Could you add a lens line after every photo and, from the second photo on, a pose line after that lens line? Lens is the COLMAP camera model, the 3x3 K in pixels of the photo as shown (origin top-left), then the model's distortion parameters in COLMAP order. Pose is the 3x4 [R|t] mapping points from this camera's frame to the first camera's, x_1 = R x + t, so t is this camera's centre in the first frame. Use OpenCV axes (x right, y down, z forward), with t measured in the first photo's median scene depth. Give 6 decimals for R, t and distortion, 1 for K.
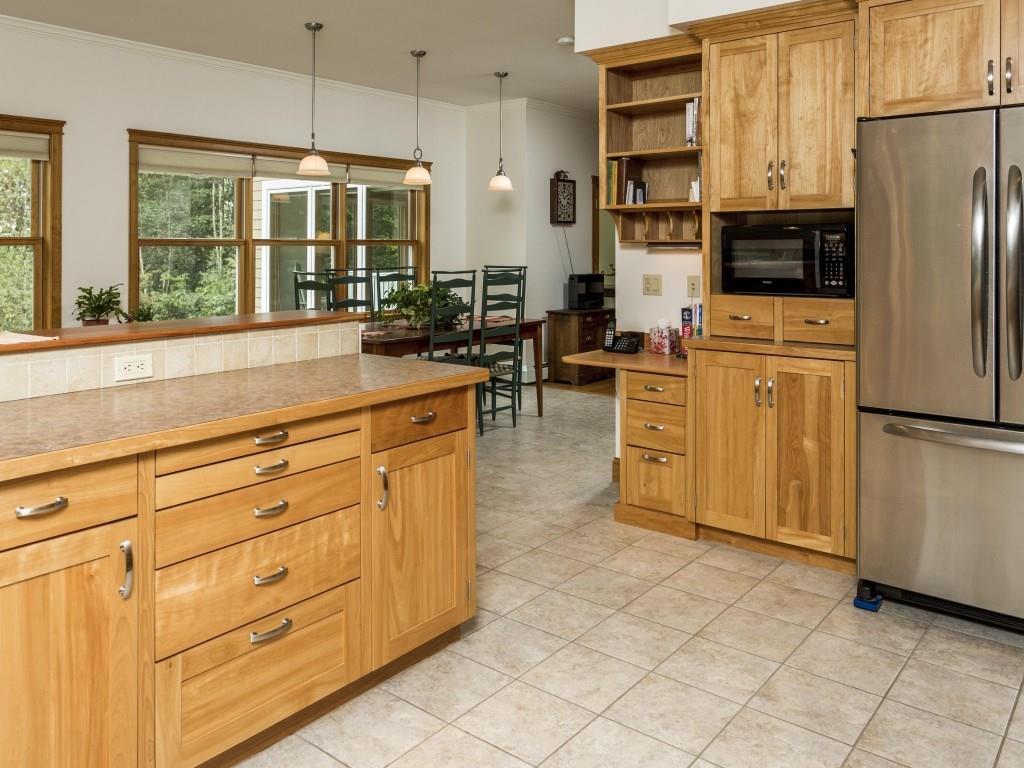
lens RADIAL K [[798.8, 0, 512.0], [0, 798.8, 384.0], [0, 0, 1]] dist [-0.003628, 0.006406]
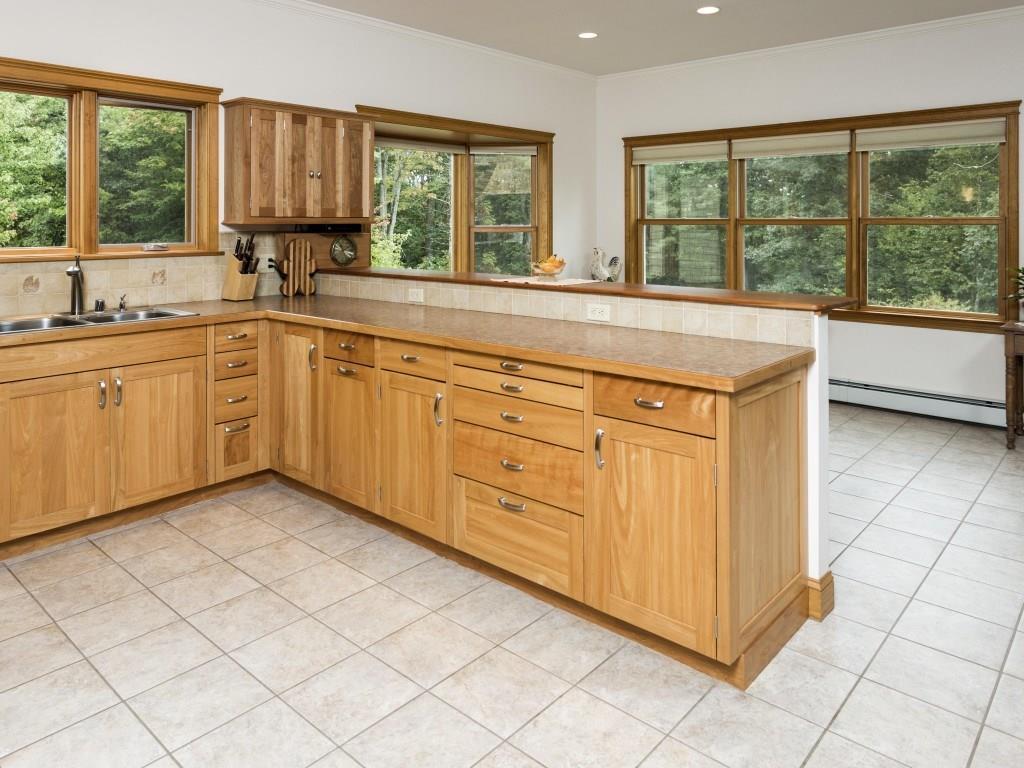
lens RADIAL K [[687.5, 0, 512.0], [0, 687.5, 384.0], [0, 0, 1]] dist [0.005473, 0.001424]
pose [[-0.050826, 0.216571, -0.974943, 0.714499], [-0.174138, 0.959329, 0.222180, -0.137342], [0.983409, 0.181067, -0.011046, 0.854068]]
